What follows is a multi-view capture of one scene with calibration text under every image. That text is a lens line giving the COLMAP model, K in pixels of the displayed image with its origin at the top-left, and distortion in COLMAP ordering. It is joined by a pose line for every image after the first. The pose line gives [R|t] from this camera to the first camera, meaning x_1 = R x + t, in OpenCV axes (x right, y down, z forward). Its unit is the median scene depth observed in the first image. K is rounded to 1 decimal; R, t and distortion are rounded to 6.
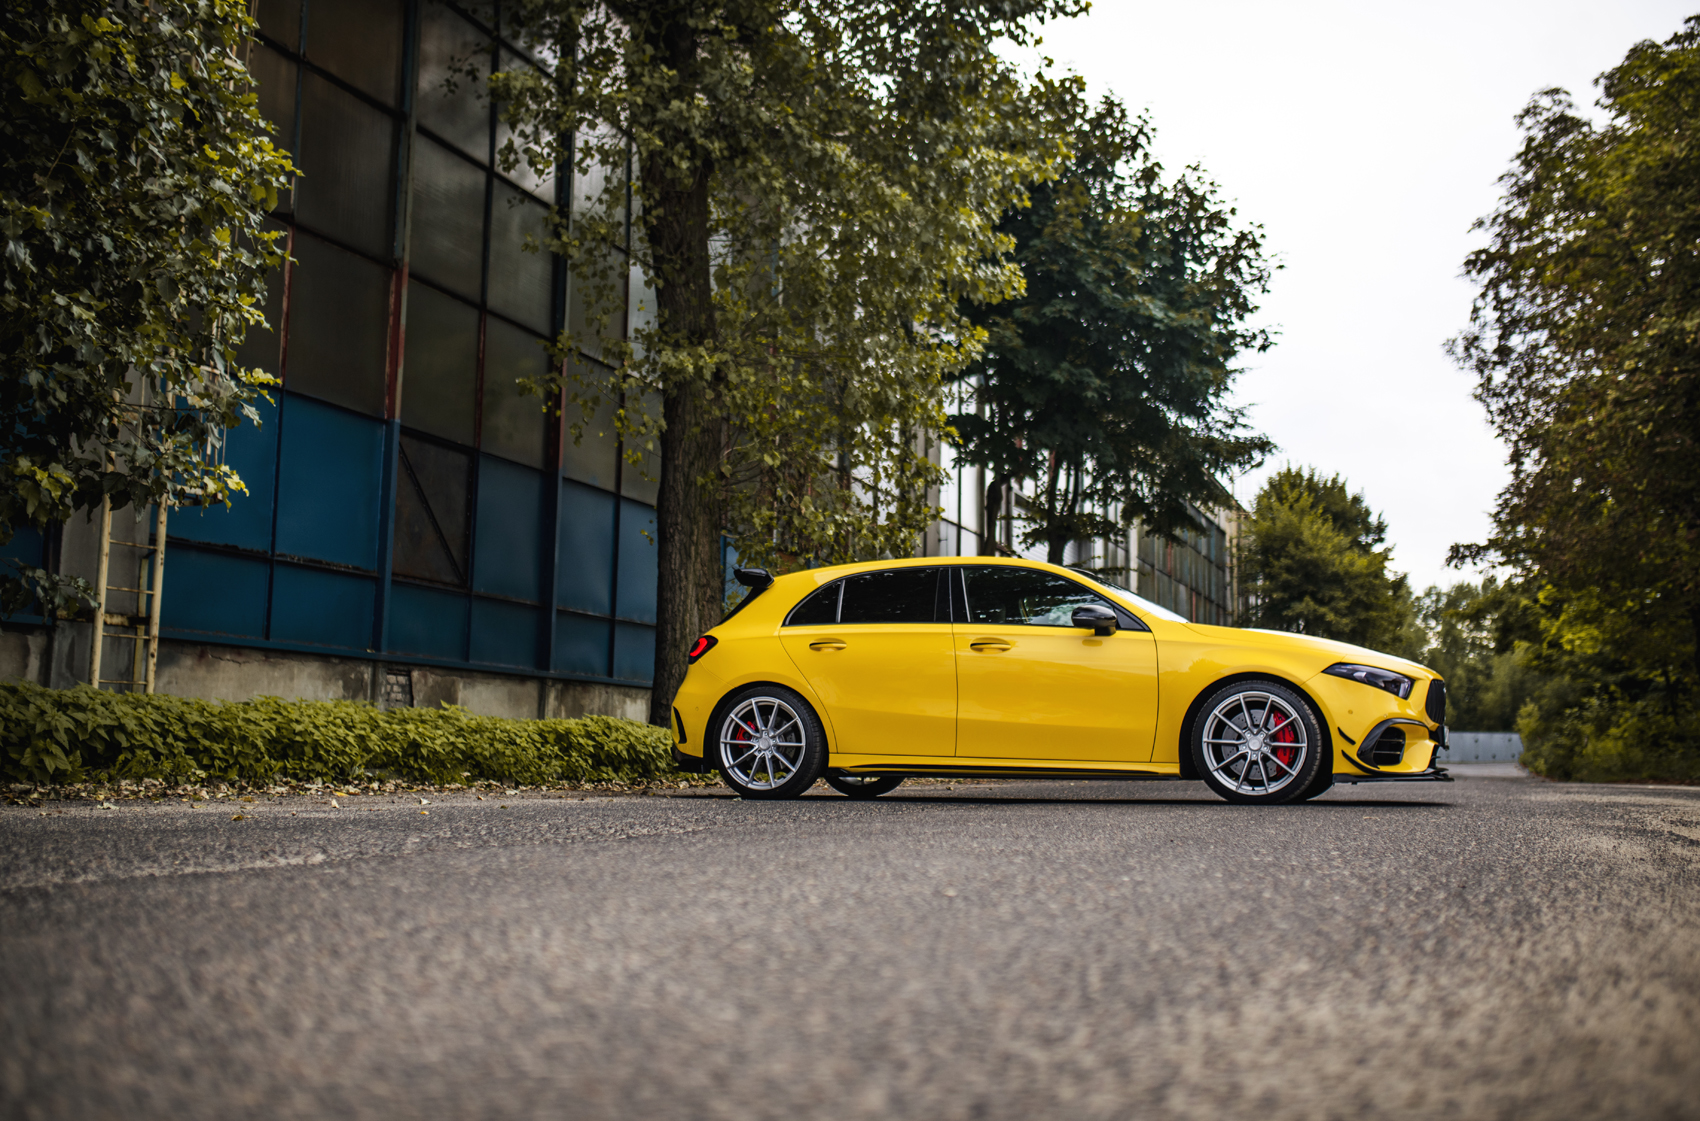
lens RADIAL K [[1684.3, 0, 840.5], [0, 1684.3, 535.6], [0, 0, 1]] dist [-0.071115, 0.124165]
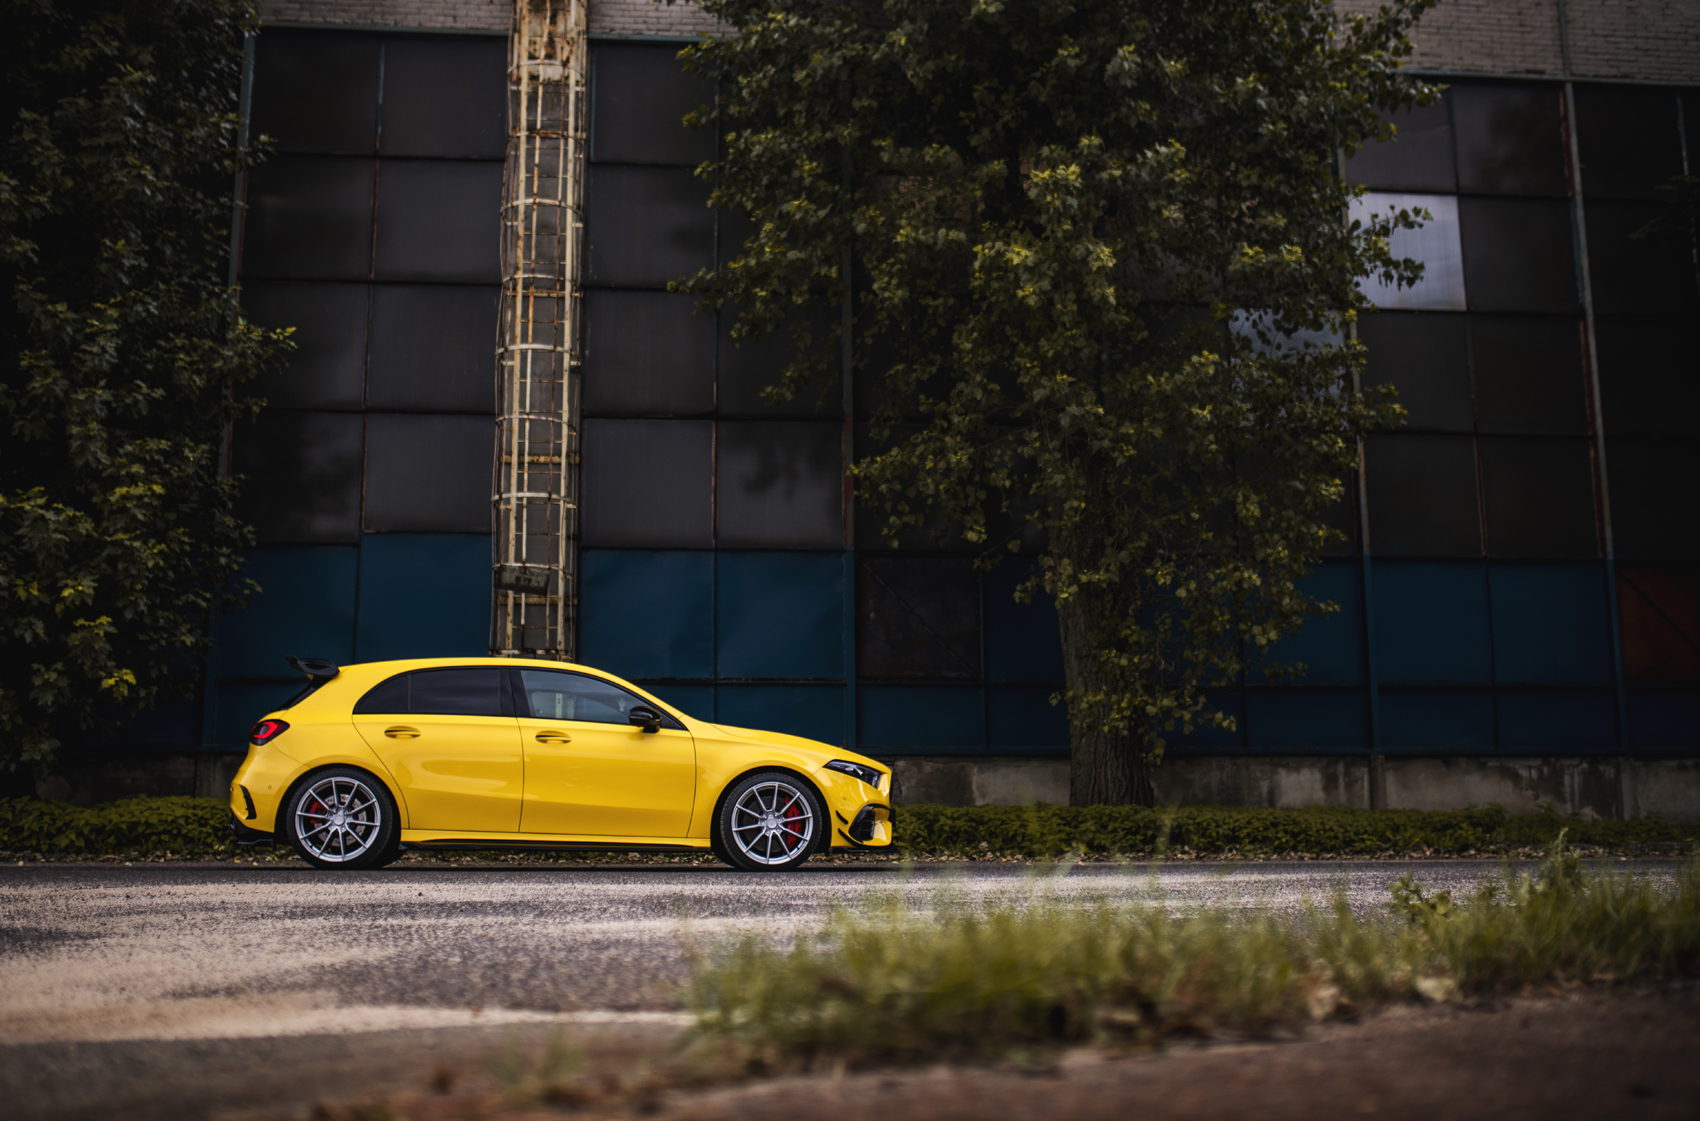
lens RADIAL K [[1737.9, 0, 803.6], [0, 1737.9, 502.5], [0, 0, 1]] dist [-0.087051, 0.152742]
pose [[0.450525, -0.180462, -0.874334, 0.467634], [0.127003, 0.982352, -0.137315, 0.037002], [0.883684, -0.049179, 0.465494, 0.240169]]
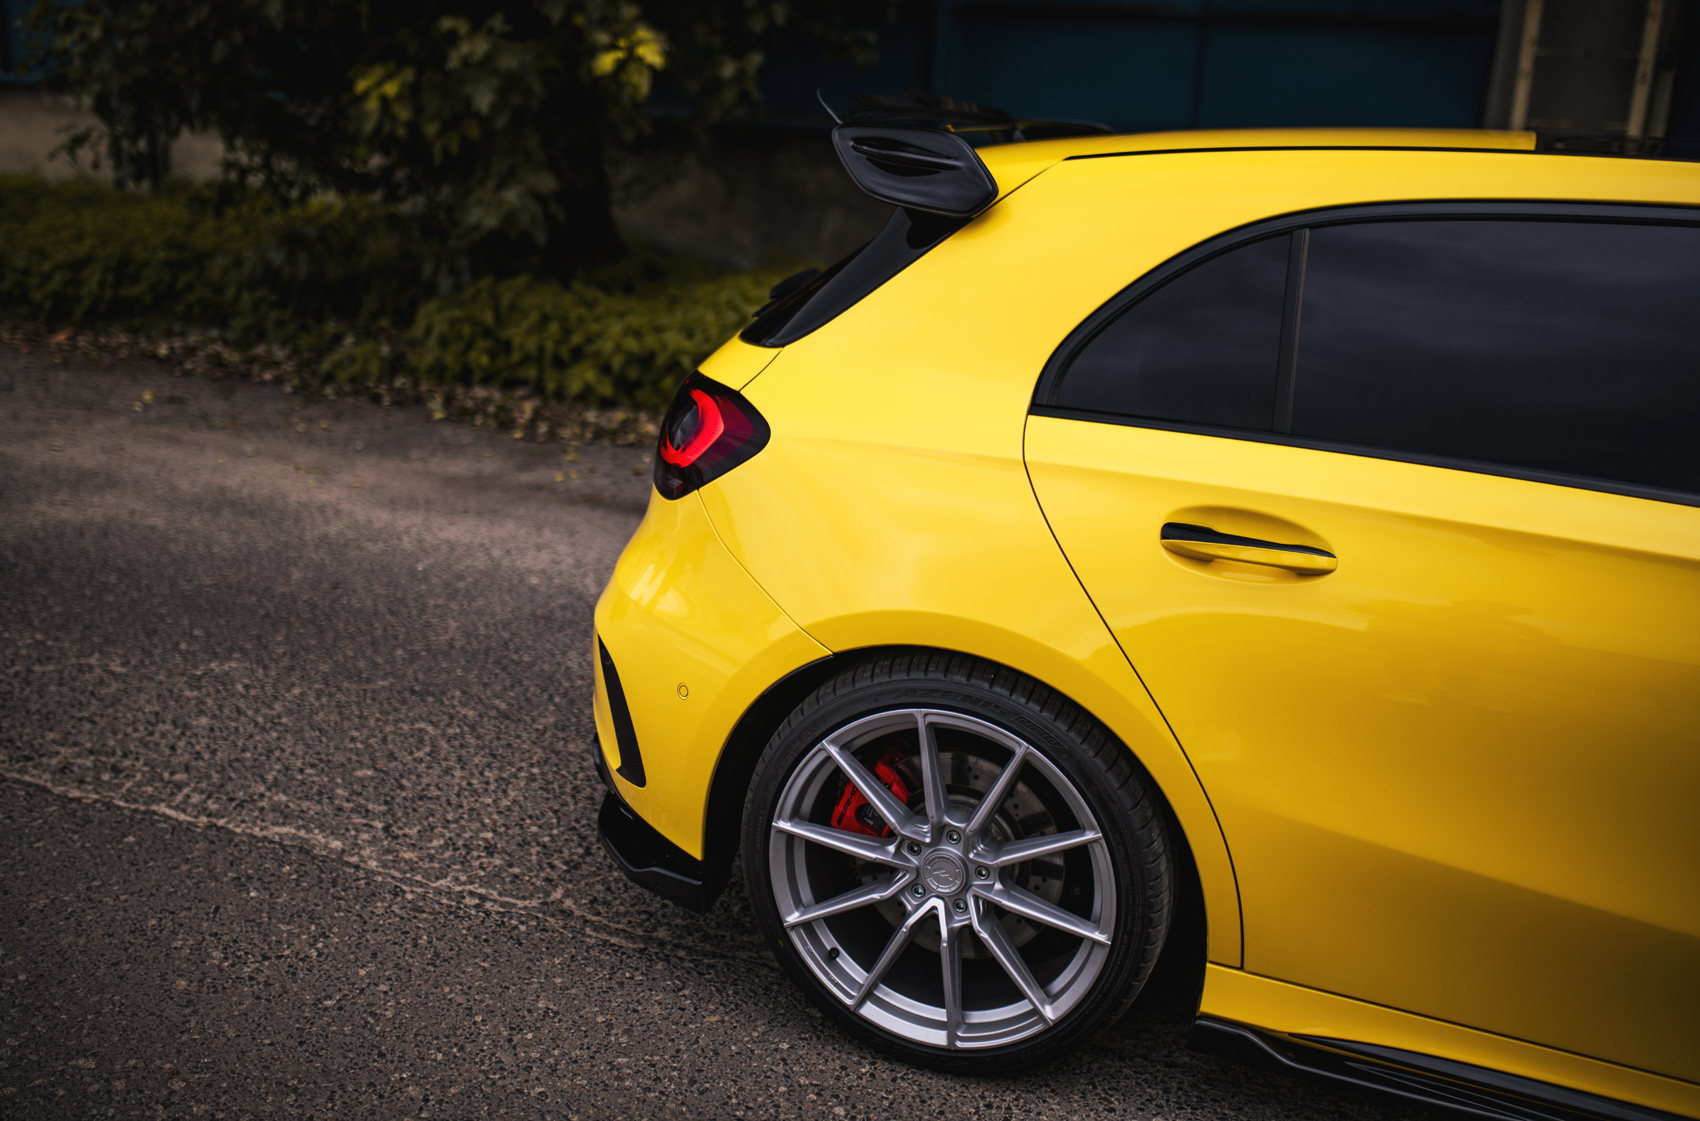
lens RADIAL K [[1684.3, 0, 840.5], [0, 1684.3, 535.6], [0, 0, 1]] dist [-0.071115, 0.124165]
pose [[-0.019974, 0.258347, -0.965846, 0.122737], [0.085992, 0.962903, 0.255781, -0.002730], [0.996096, -0.077946, -0.041449, 0.331561]]
